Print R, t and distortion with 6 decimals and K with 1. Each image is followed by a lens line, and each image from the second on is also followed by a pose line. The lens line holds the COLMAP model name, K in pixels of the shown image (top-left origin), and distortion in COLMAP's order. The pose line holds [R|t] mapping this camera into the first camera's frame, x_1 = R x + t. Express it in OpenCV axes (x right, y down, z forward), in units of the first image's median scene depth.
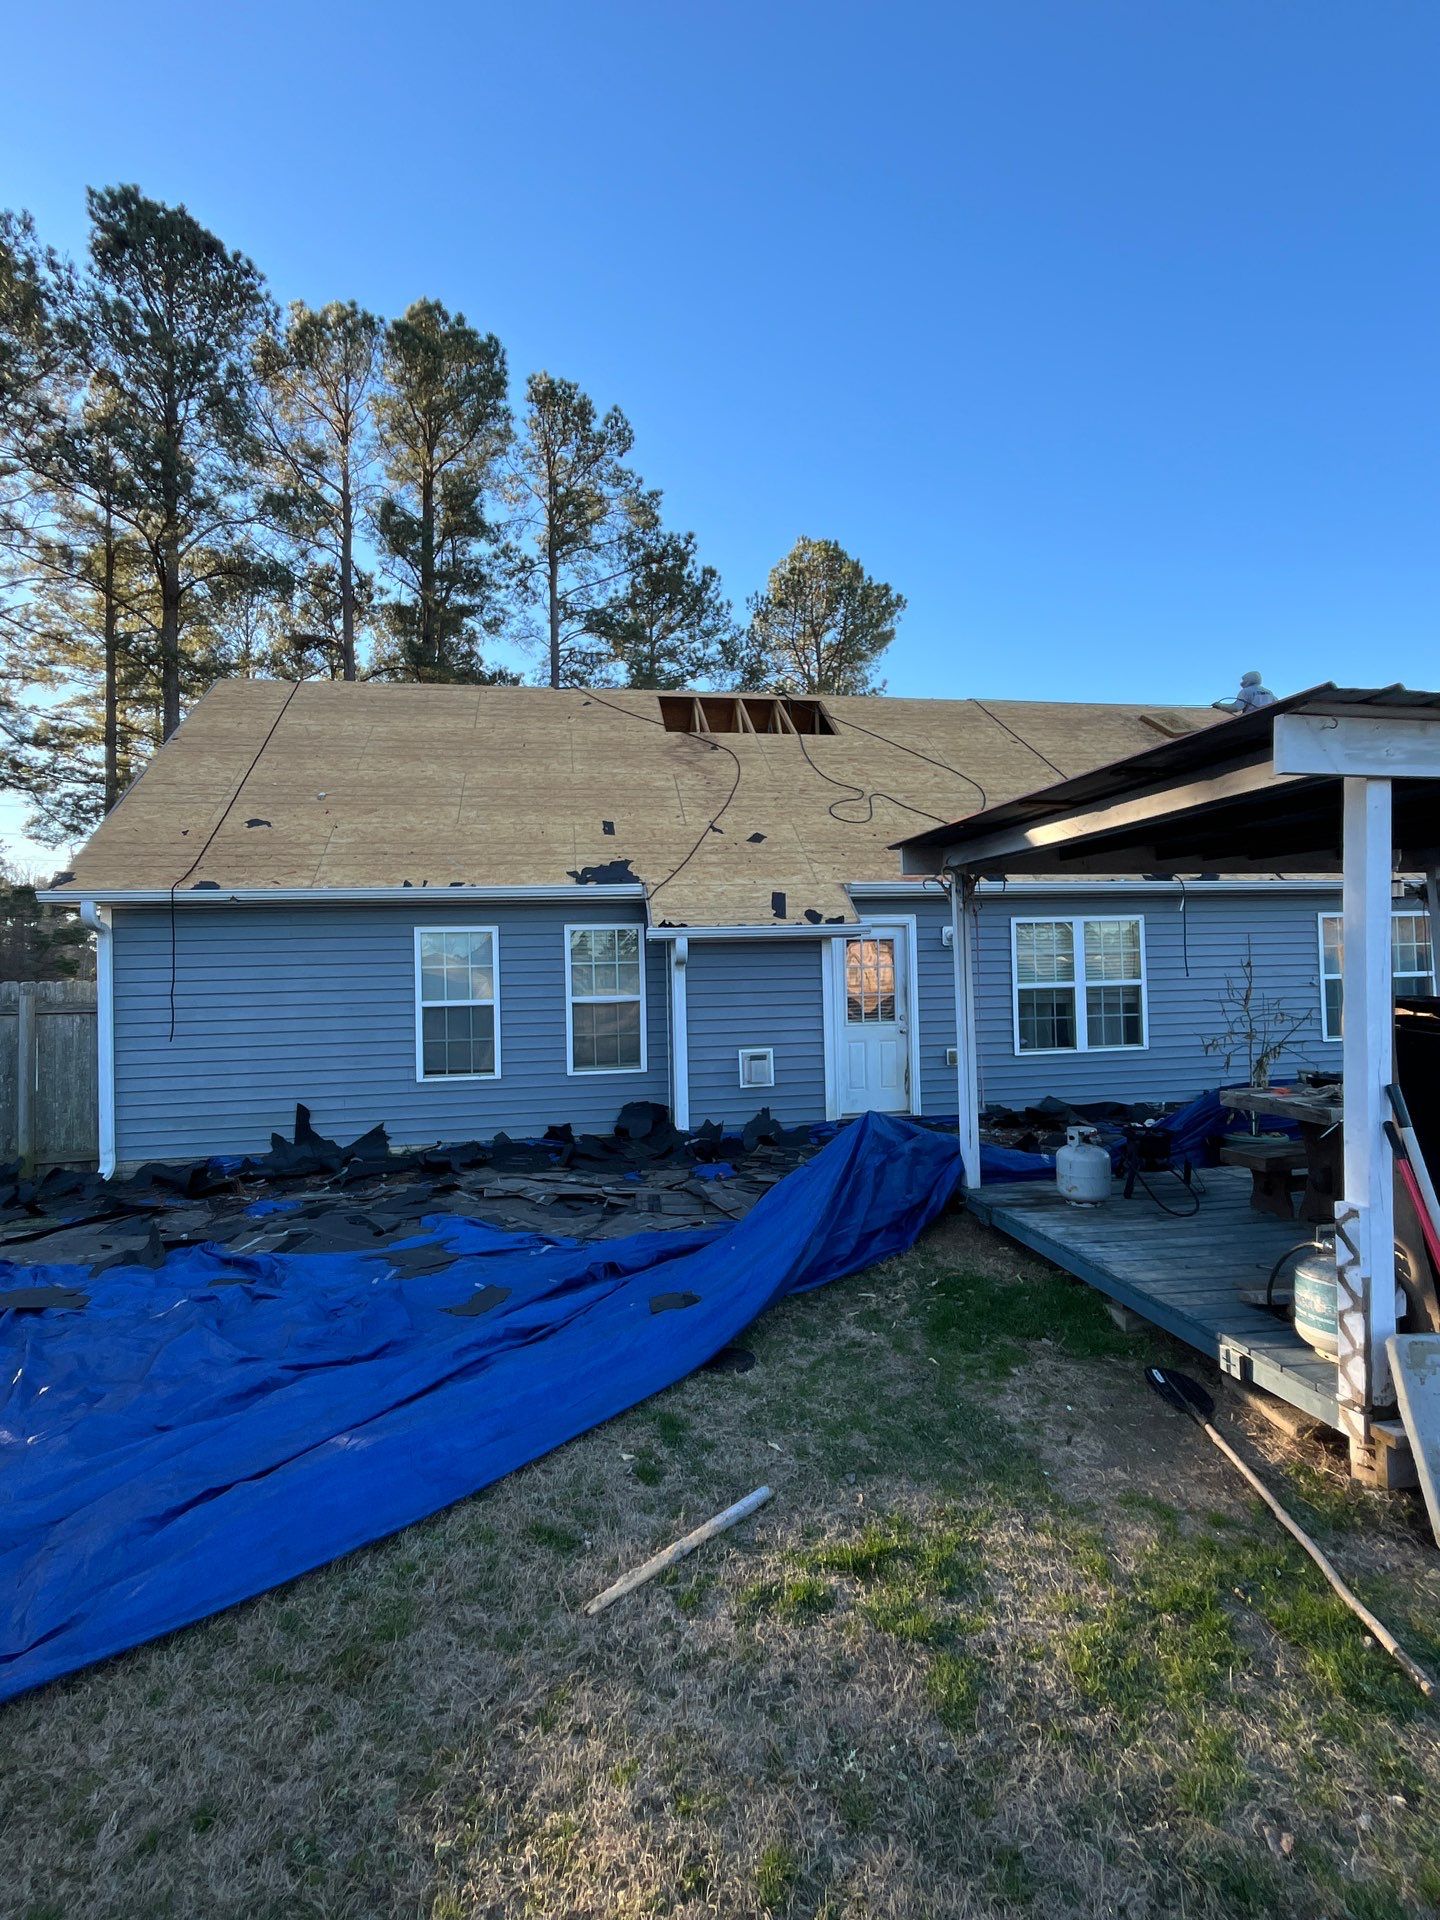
lens RADIAL K [[844.2, 0, 712.5], [0, 844.2, 961.9], [0, 0, 1]] dist [-0.002628, 0.000060]
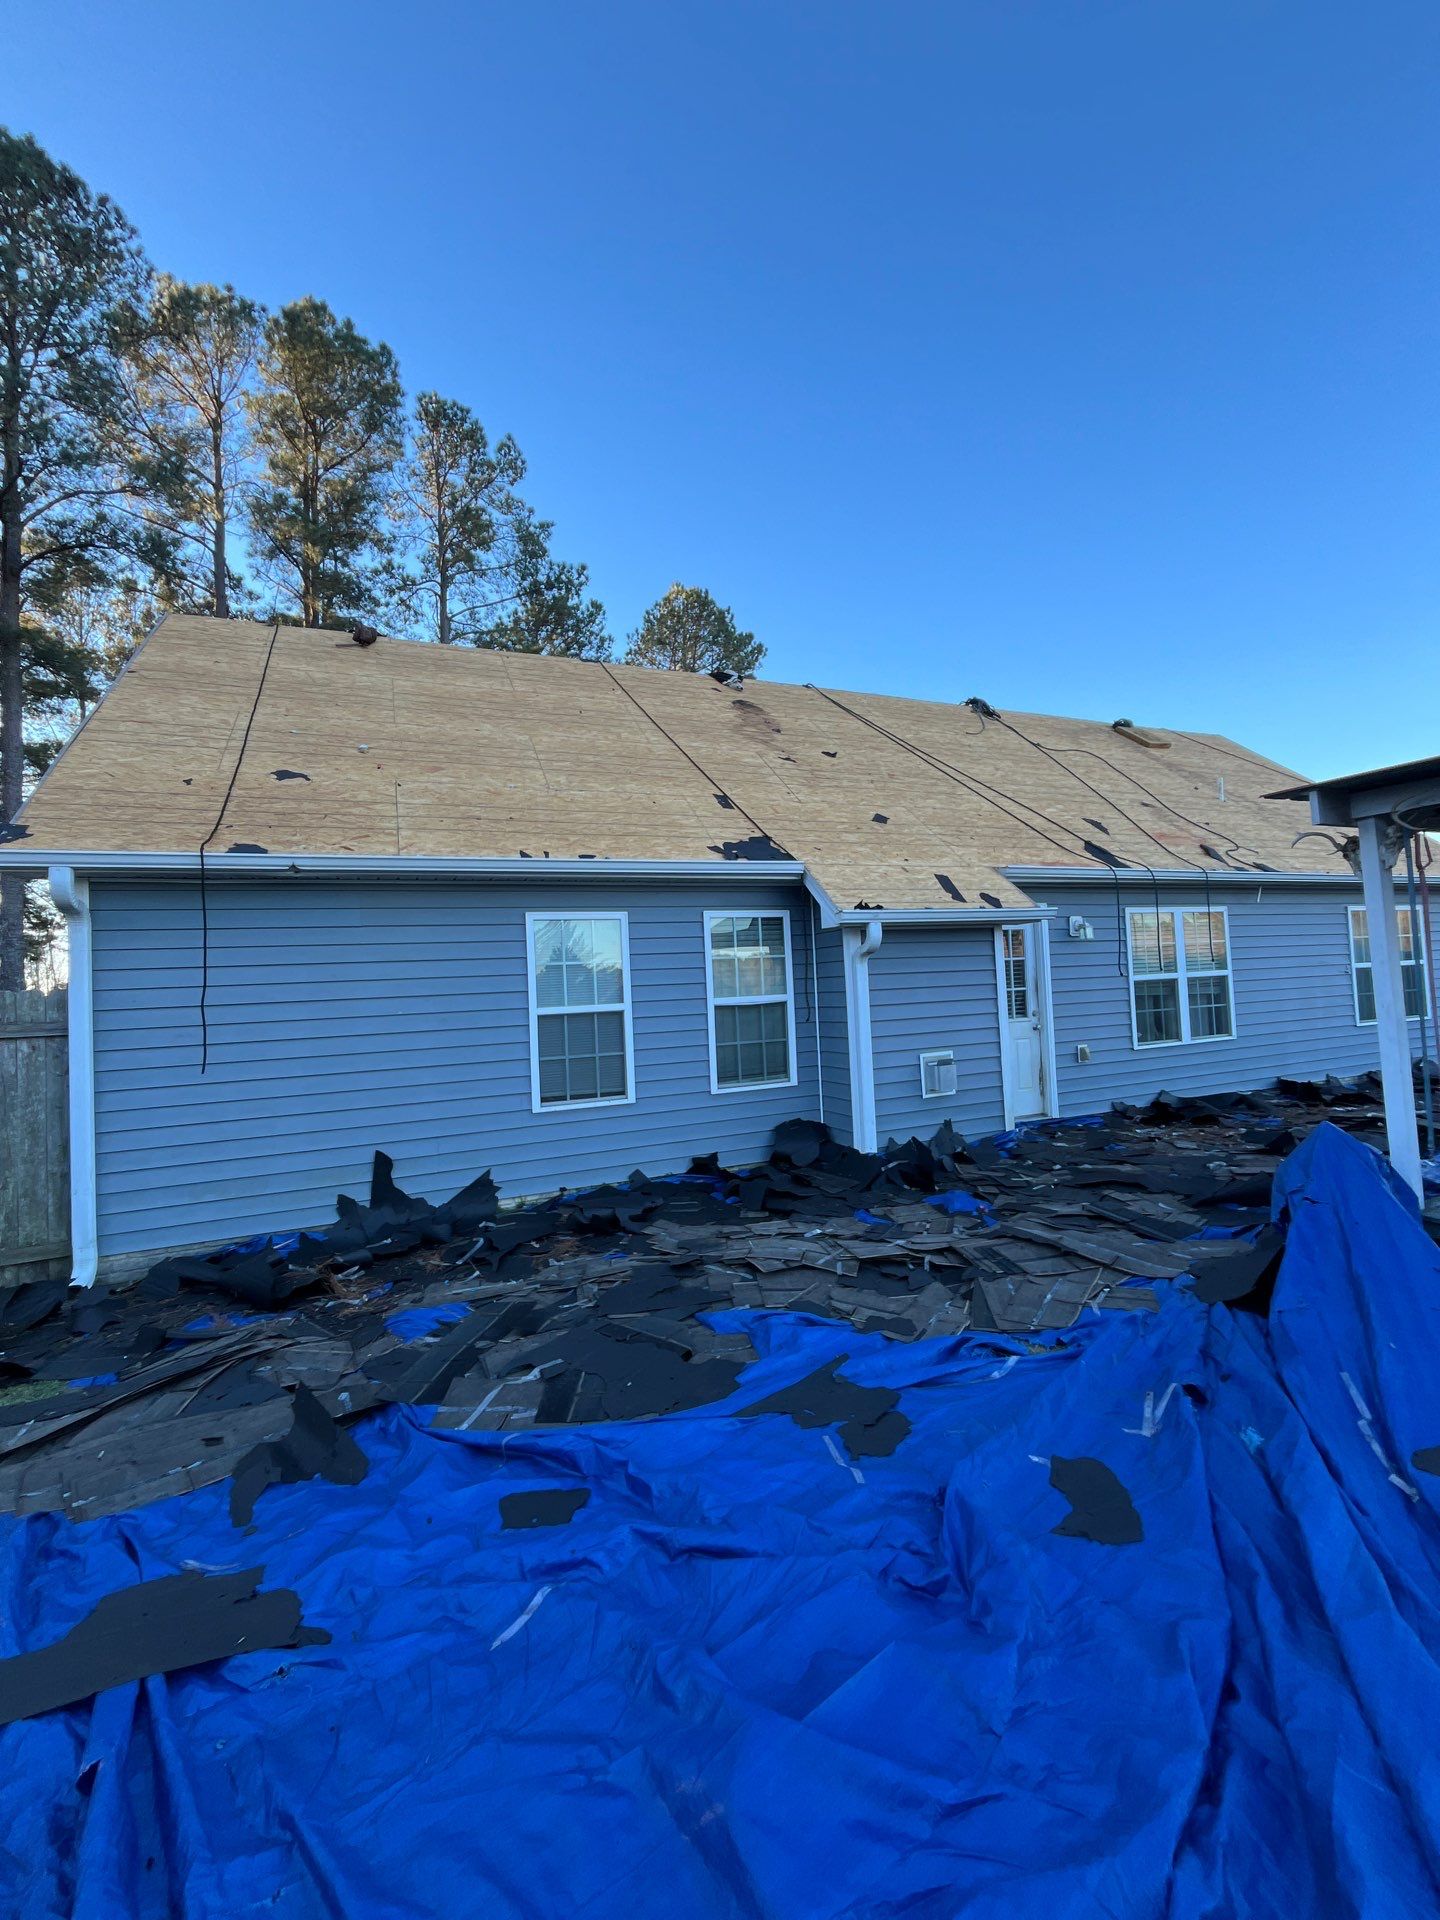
lens RADIAL K [[755.2, 0, 709.1], [0, 755.2, 958.6], [0, 0, 1]] dist [-0.003606, 0.000452]
pose [[0.976581, -0.011898, 0.214823, -0.103072], [0.017667, 0.999533, -0.024952, 0.006653], [-0.214426, 0.028163, 0.976334, 0.087672]]
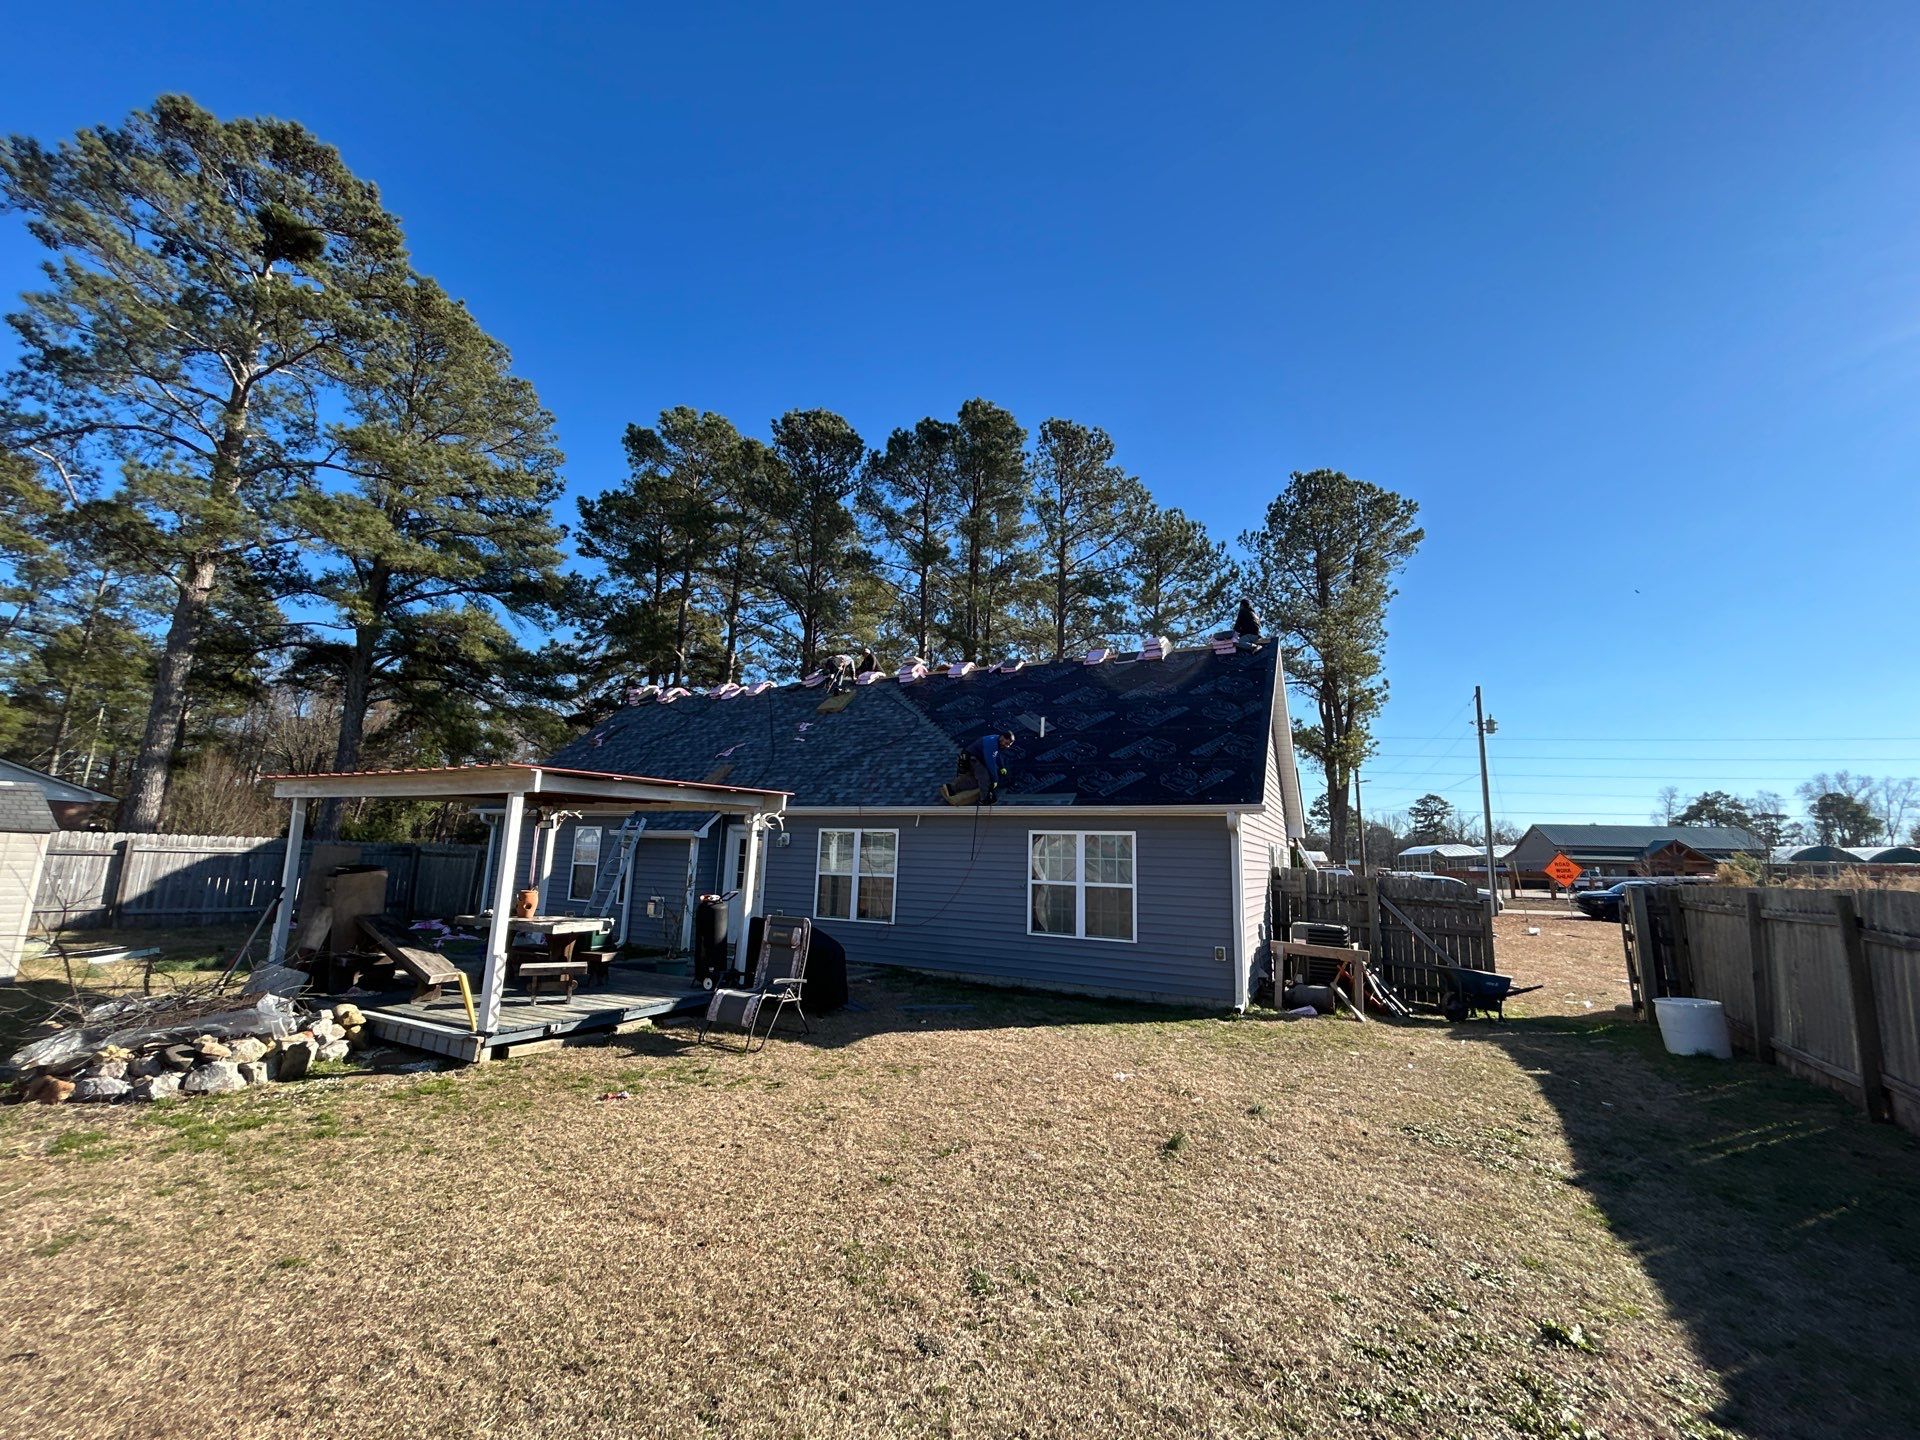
lens RADIAL K [[755.2, 0, 954.1], [0, 755.2, 724.9], [0, 0, 1]] dist [-0.003606, 0.000452]
pose [[0.803163, -0.055735, -0.593147, 0.479687], [-0.043119, 0.987565, -0.151182, -0.014286], [0.594197, 0.147000, 0.790772, 0.001915]]
